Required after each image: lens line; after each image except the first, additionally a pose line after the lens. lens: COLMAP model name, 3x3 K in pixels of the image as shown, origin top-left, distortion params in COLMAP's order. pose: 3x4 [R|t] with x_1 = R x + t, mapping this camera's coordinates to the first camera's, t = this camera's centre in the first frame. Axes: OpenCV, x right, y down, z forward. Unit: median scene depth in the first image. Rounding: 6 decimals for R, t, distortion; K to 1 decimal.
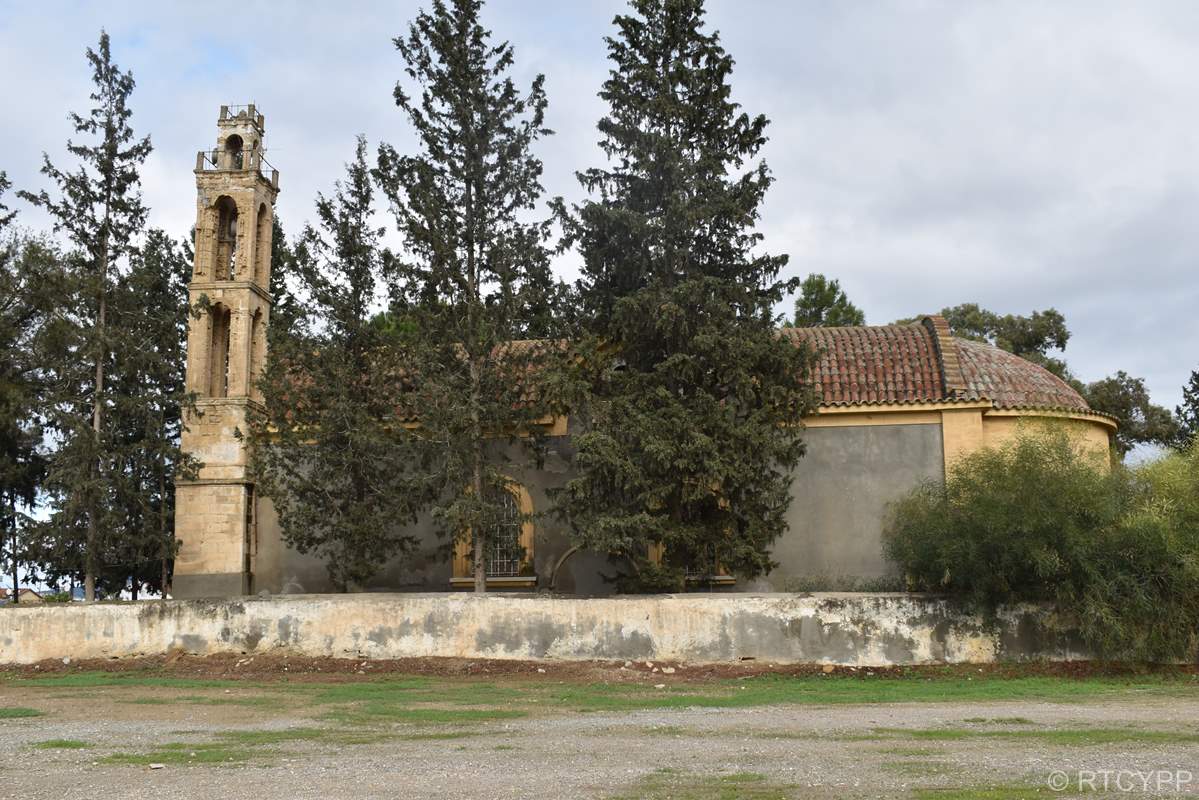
lens RADIAL K [[1247.3, 0, 599.6], [0, 1247.3, 399.5], [0, 0, 1]] dist [-0.052764, 0.000000]
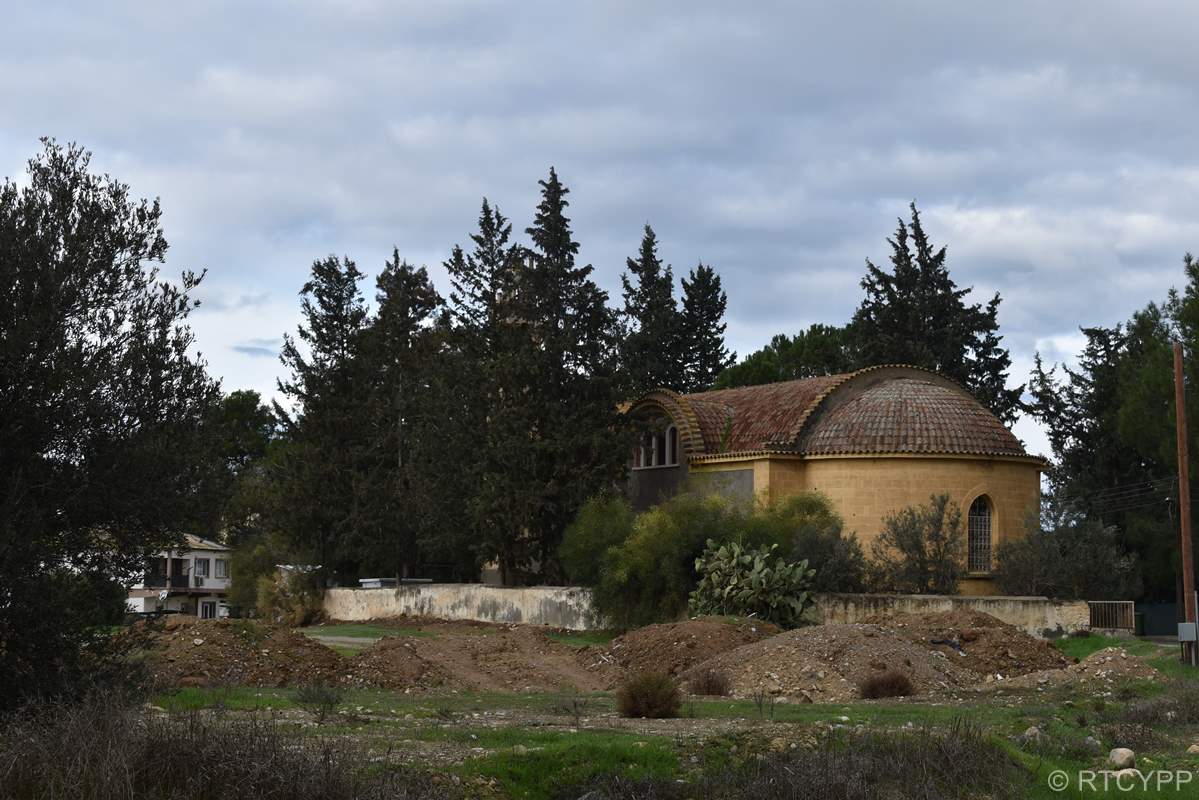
lens RADIAL K [[2709.7, 0, 599.5], [0, 2709.7, 400.2], [0, 0, 1]] dist [0.012958, 0.000000]
pose [[0.585371, -0.037831, -0.809882, 3.123809], [0.102070, 0.994402, 0.027325, -0.189218], [0.804315, -0.098660, 0.585956, -1.074399]]
